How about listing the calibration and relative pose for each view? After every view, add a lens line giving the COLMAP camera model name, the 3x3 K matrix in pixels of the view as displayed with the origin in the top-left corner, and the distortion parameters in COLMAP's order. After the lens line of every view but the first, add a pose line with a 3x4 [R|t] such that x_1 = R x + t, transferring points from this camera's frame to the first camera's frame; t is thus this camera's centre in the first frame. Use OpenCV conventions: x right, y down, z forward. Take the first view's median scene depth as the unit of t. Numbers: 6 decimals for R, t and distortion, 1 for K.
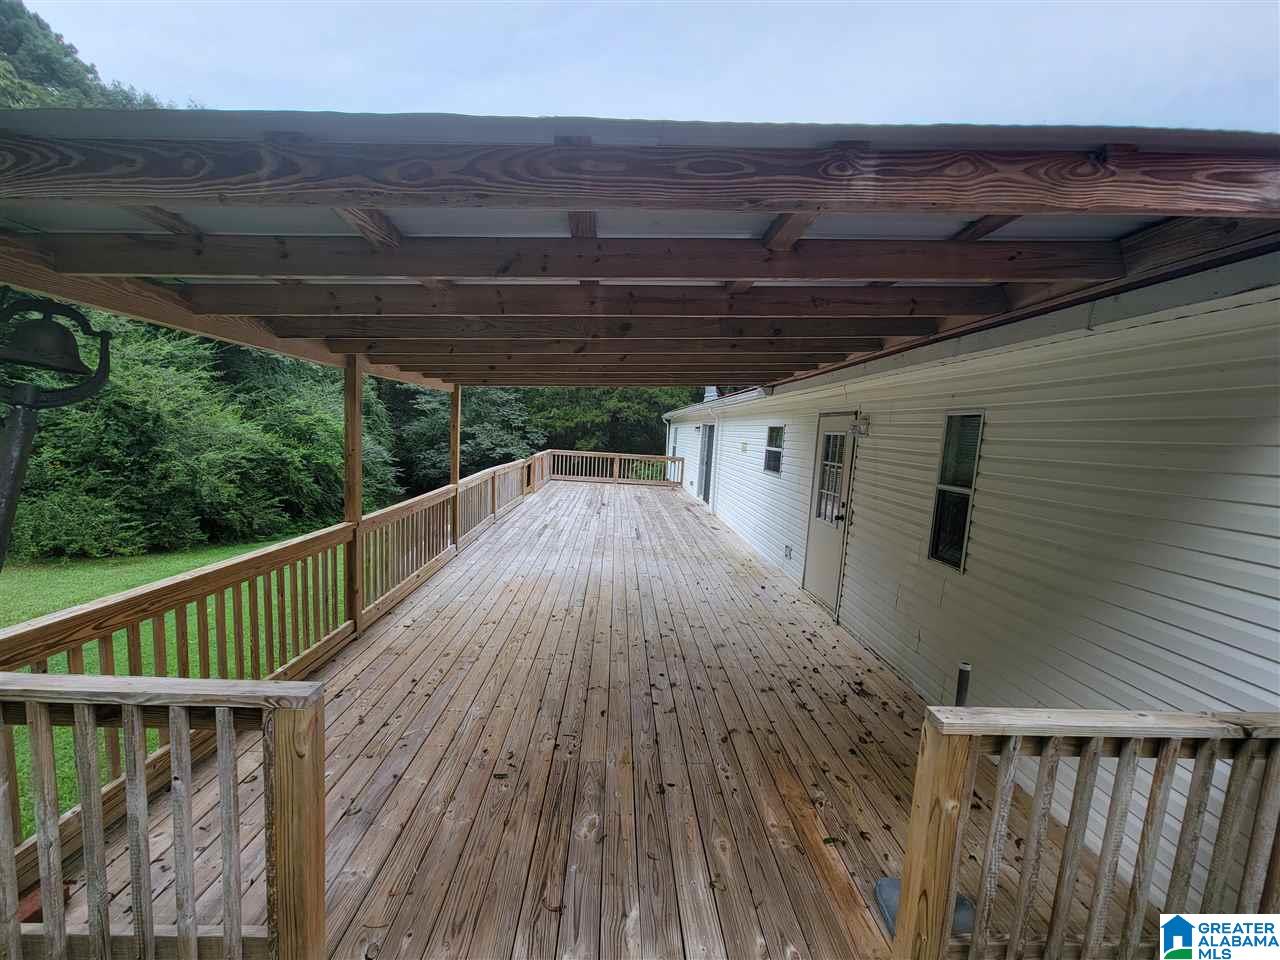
lens RADIAL K [[511.5, 0, 642.6], [0, 511.5, 486.2], [0, 0, 1]] dist [-0.003573, -0.000327]
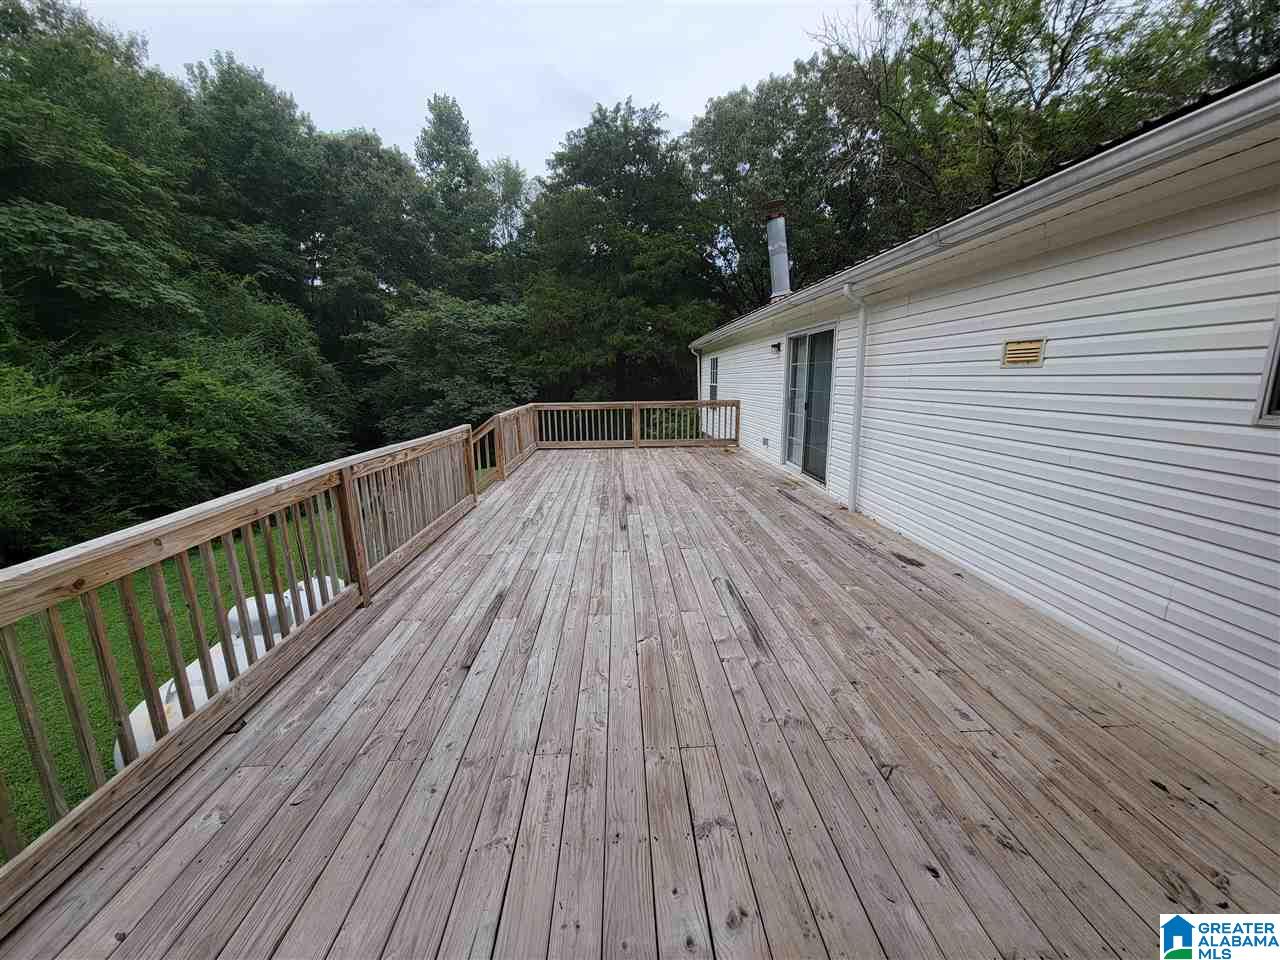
lens RADIAL K [[511.5, 0, 636.9], [0, 511.5, 485.0], [0, 0, 1]] dist [-0.003573, -0.000327]
pose [[0.997106, -0.070766, -0.027795, -0.037237], [0.073108, 0.992792, 0.094973, -0.020095], [0.020874, -0.096730, 0.995092, 0.337611]]
